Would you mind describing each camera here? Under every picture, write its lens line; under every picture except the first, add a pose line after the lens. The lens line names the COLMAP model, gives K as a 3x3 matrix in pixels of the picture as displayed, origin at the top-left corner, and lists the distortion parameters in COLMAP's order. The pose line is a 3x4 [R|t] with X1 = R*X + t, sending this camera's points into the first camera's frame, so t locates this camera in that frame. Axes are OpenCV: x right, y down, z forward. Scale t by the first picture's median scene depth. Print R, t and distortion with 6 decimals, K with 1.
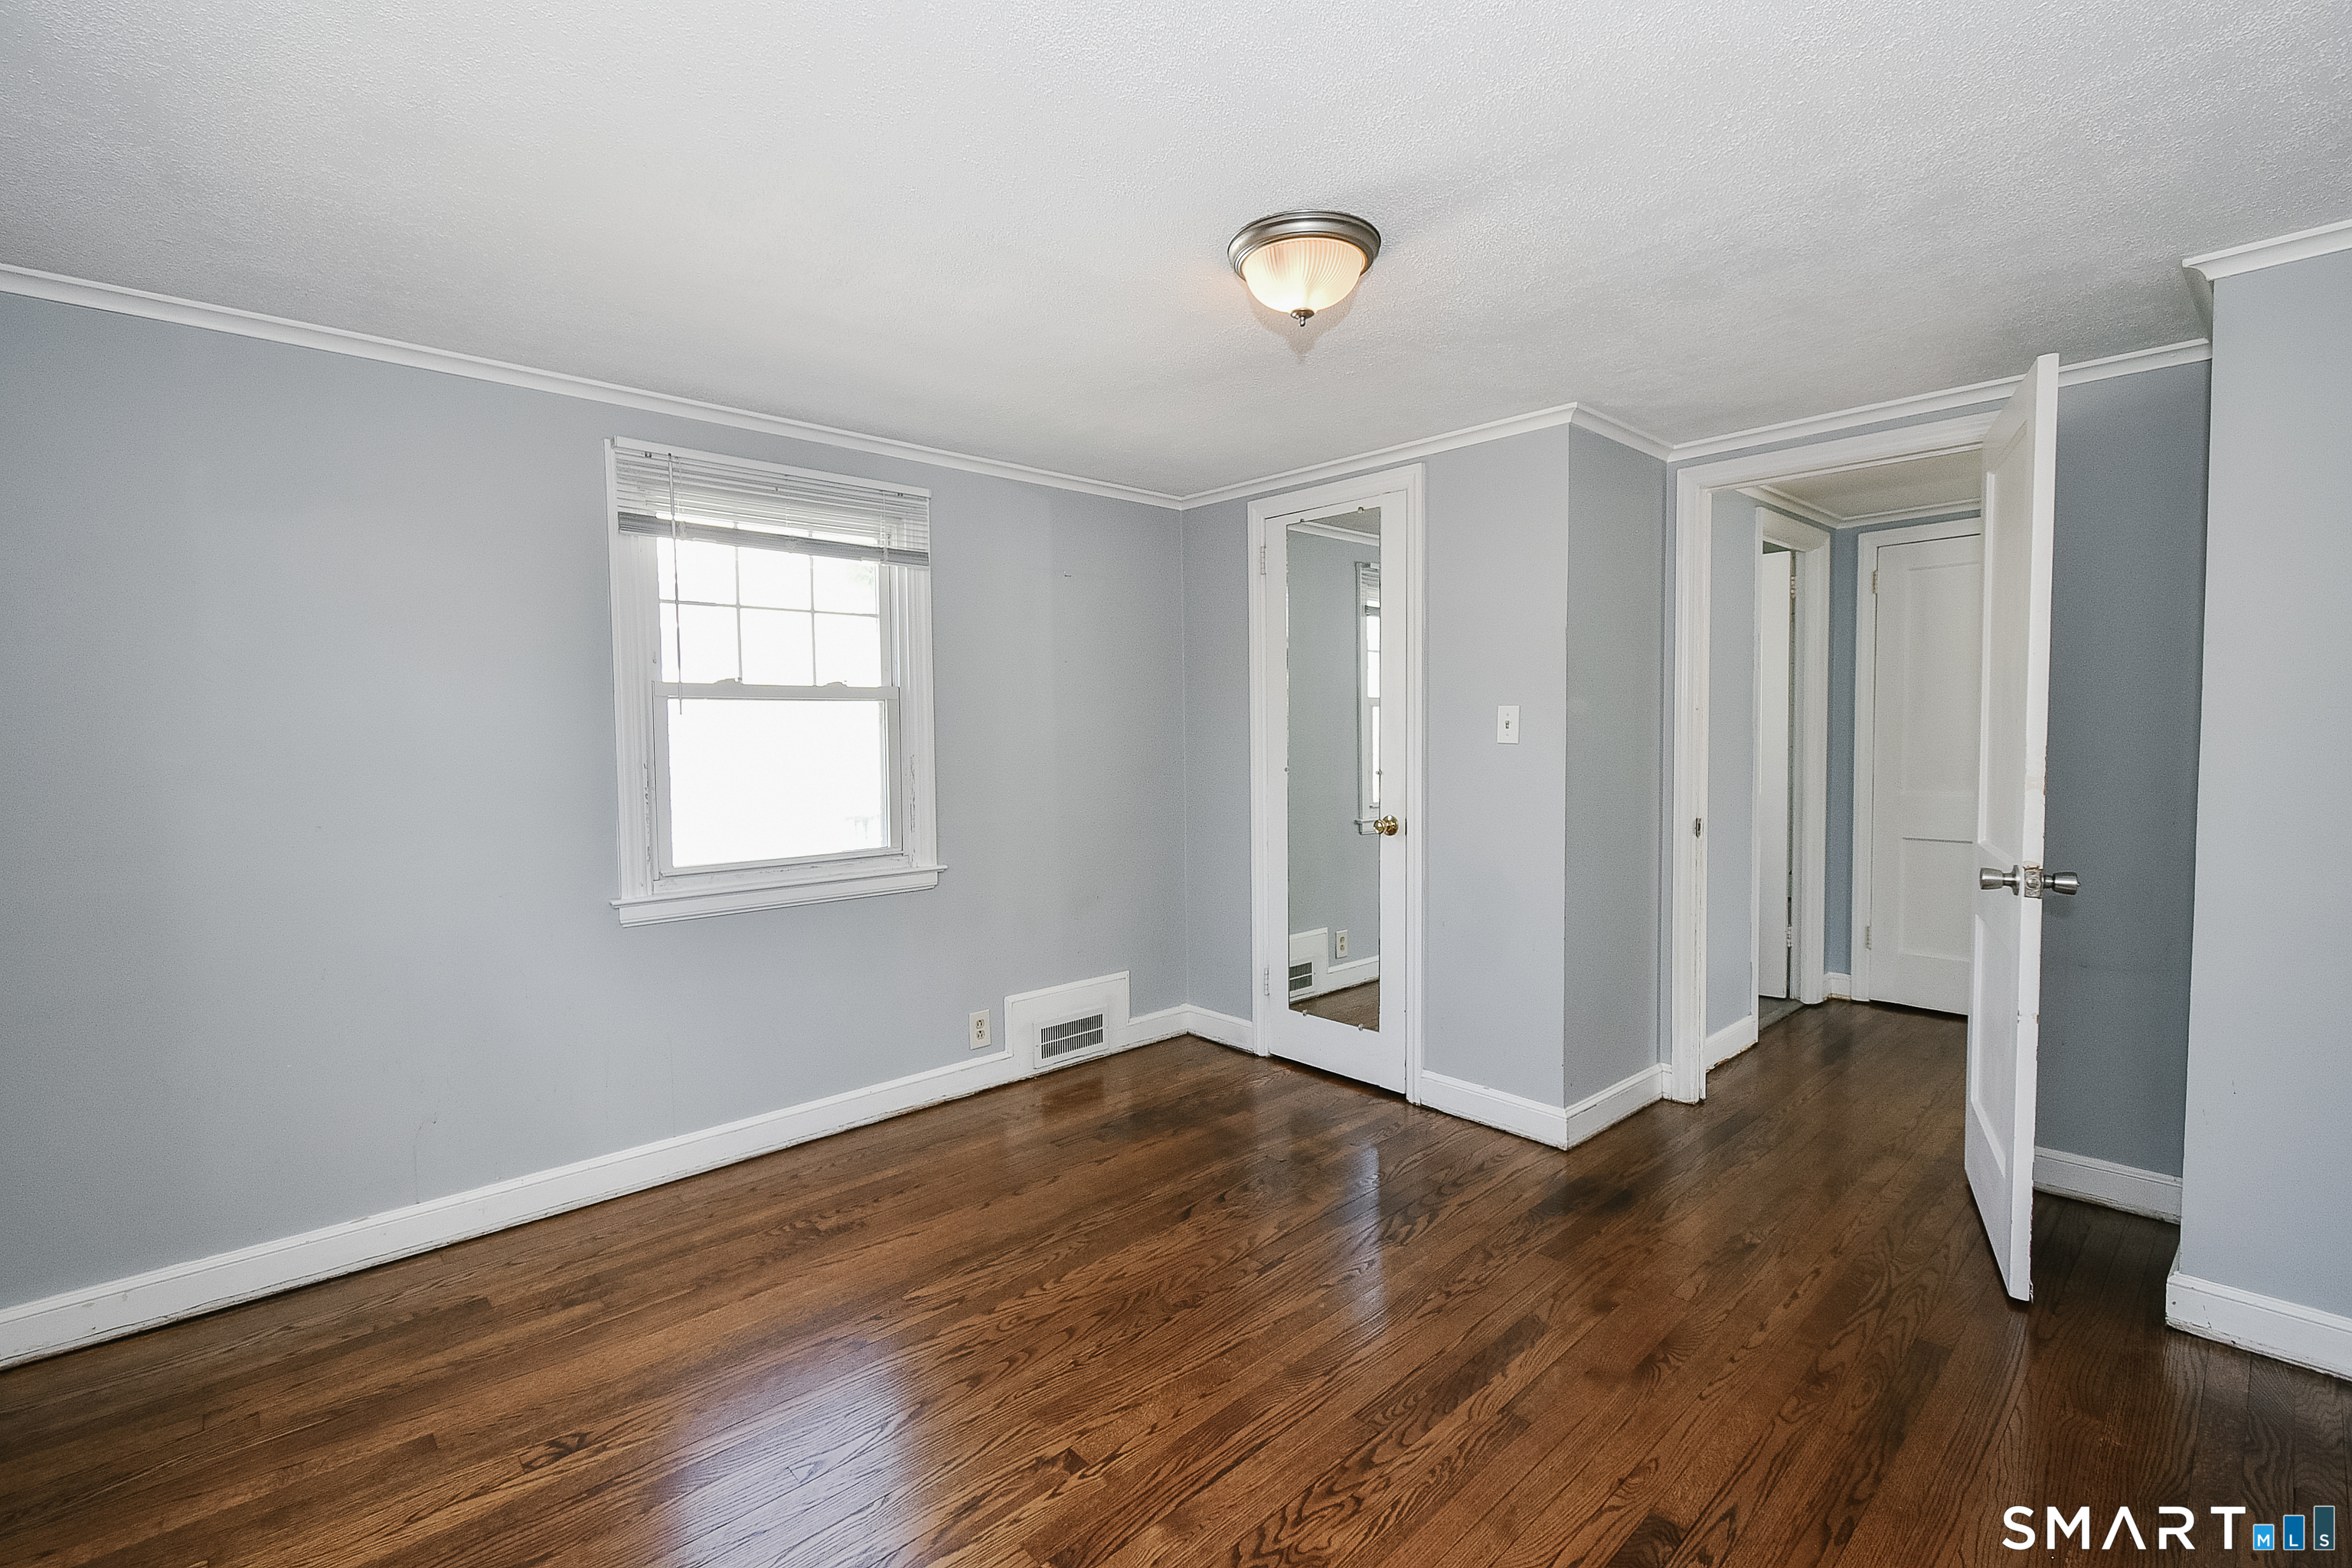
lens RADIAL K [[1035.3, 0, 1169.8], [0, 1035.3, 780.3], [0, 0, 1]] dist [0.002379, -0.005933]
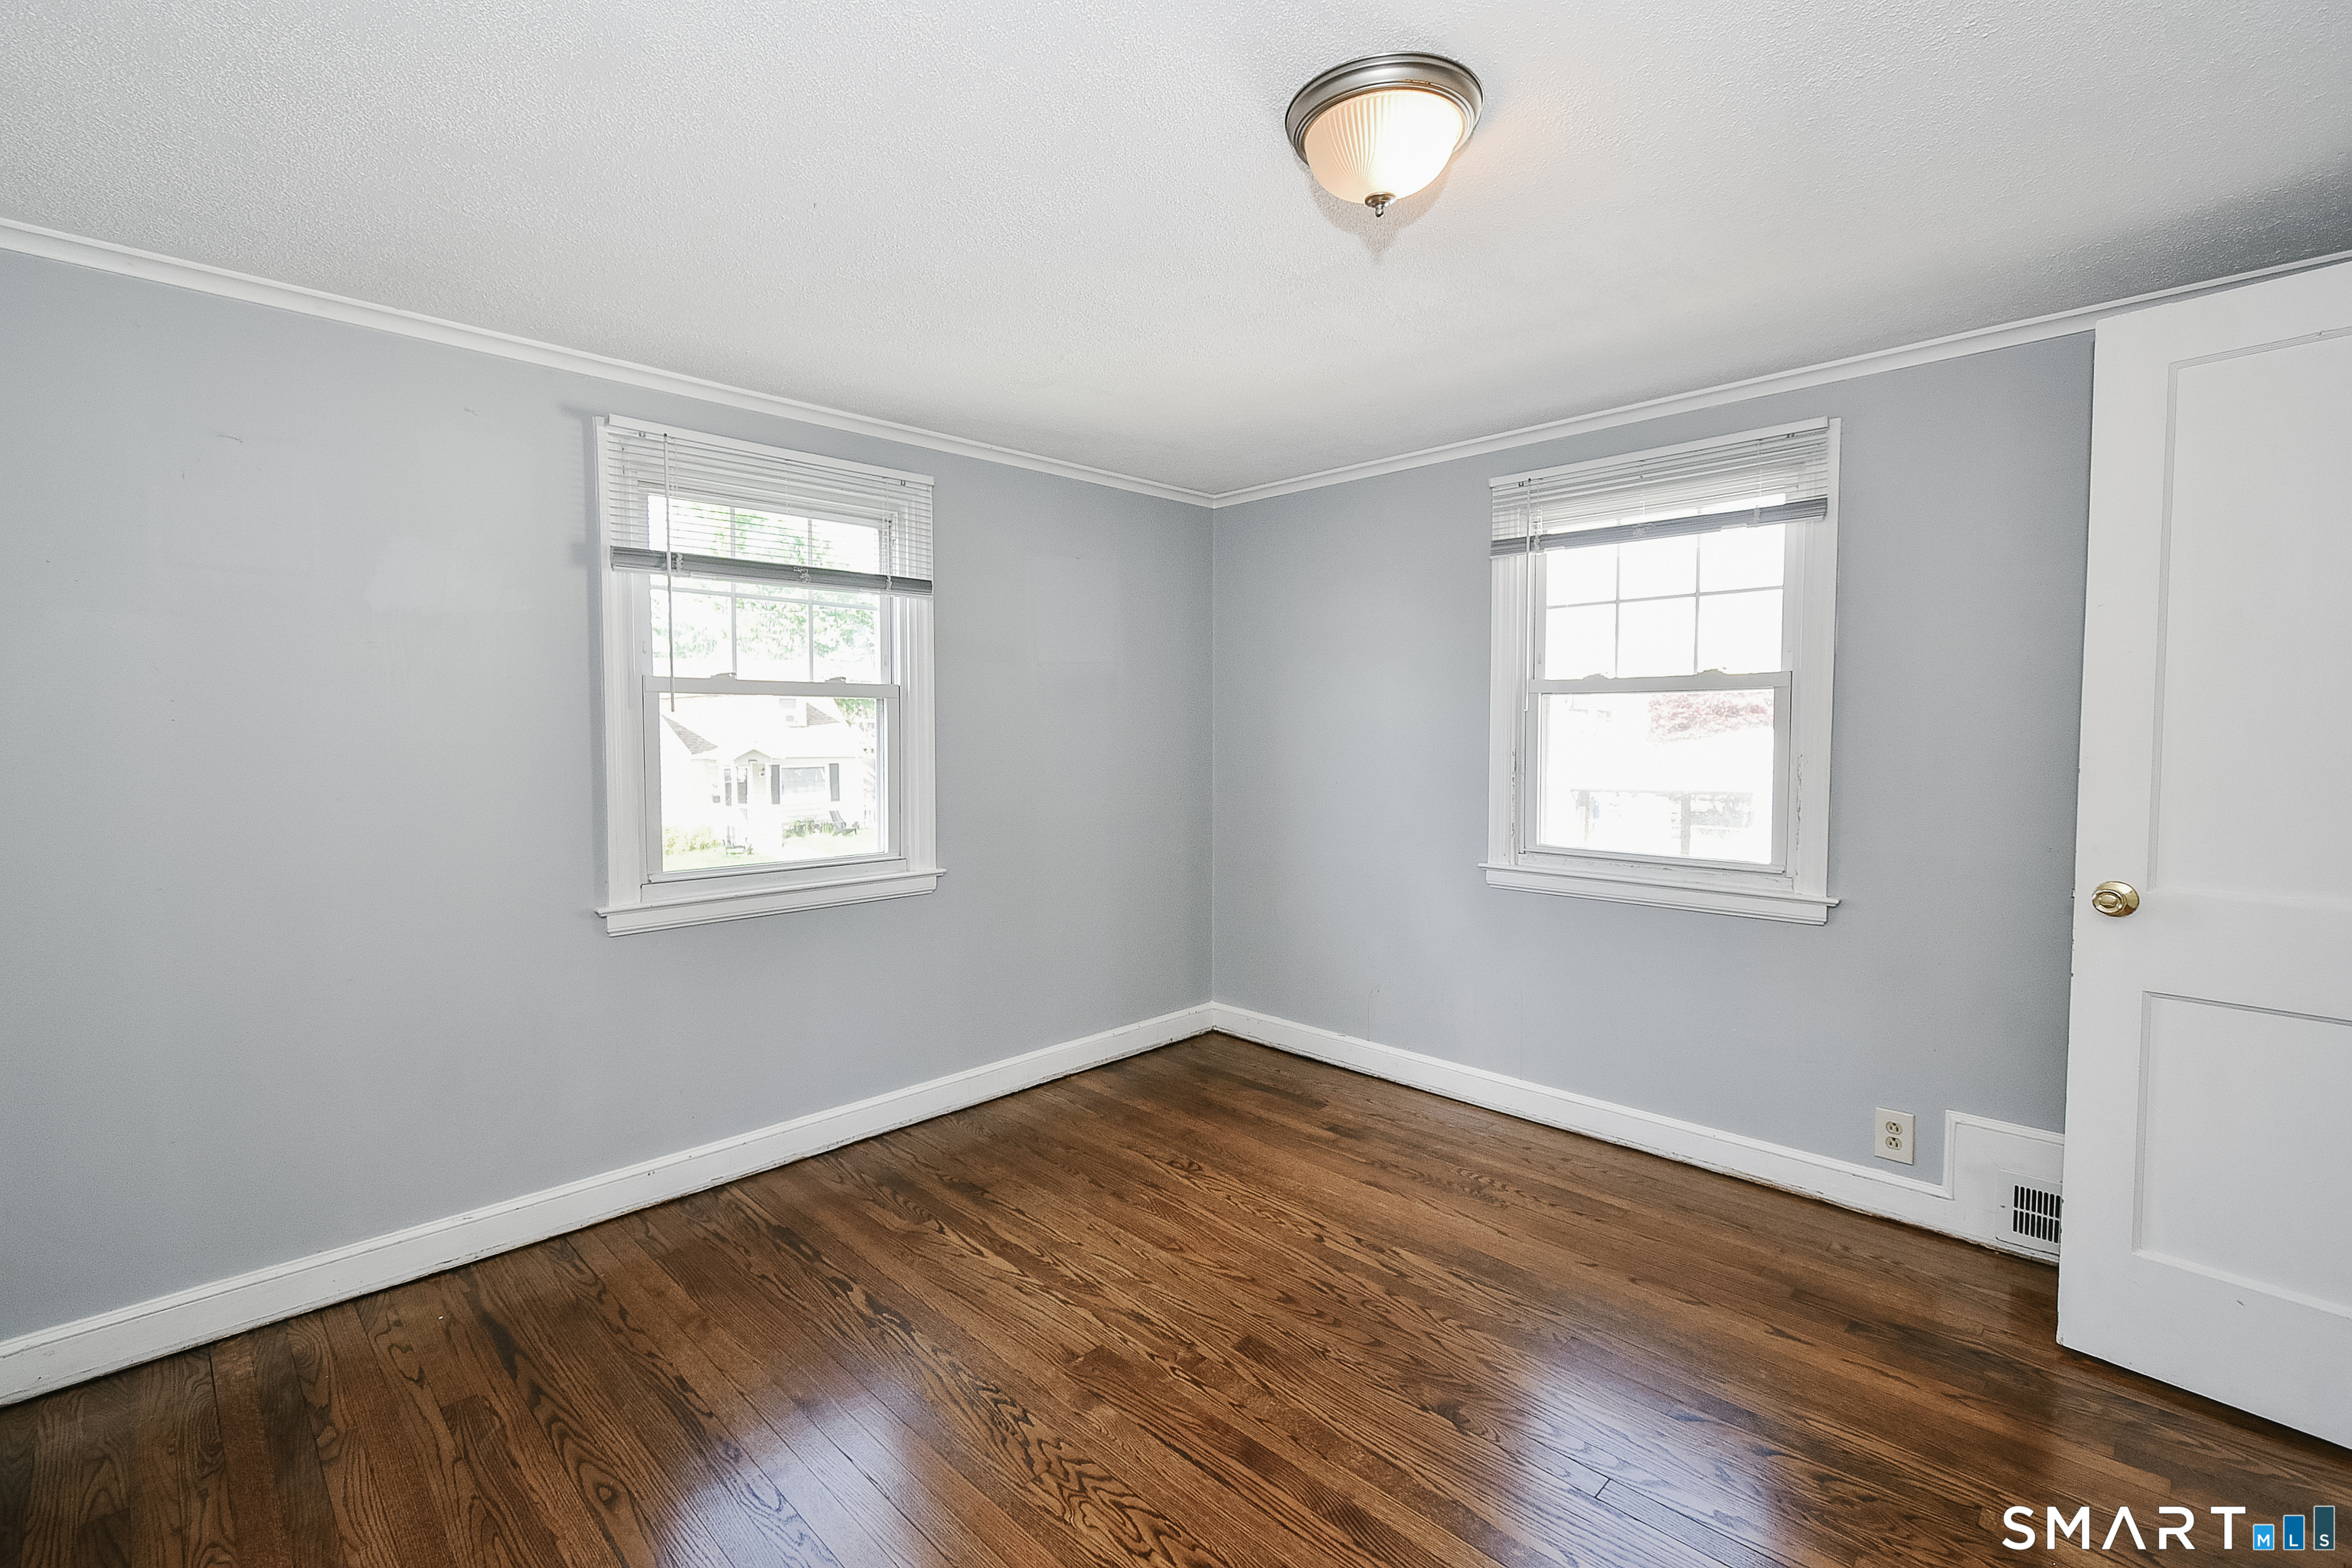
lens RADIAL K [[1031.5, 0, 1171.0], [0, 1031.5, 780.1], [0, 0, 1]] dist [0.001064, -0.005151]
pose [[0.035960, 0.061845, -0.997438, 0.619990], [-0.048836, 0.997000, 0.060057, -0.033908], [0.998159, 0.046551, 0.038872, 0.554010]]
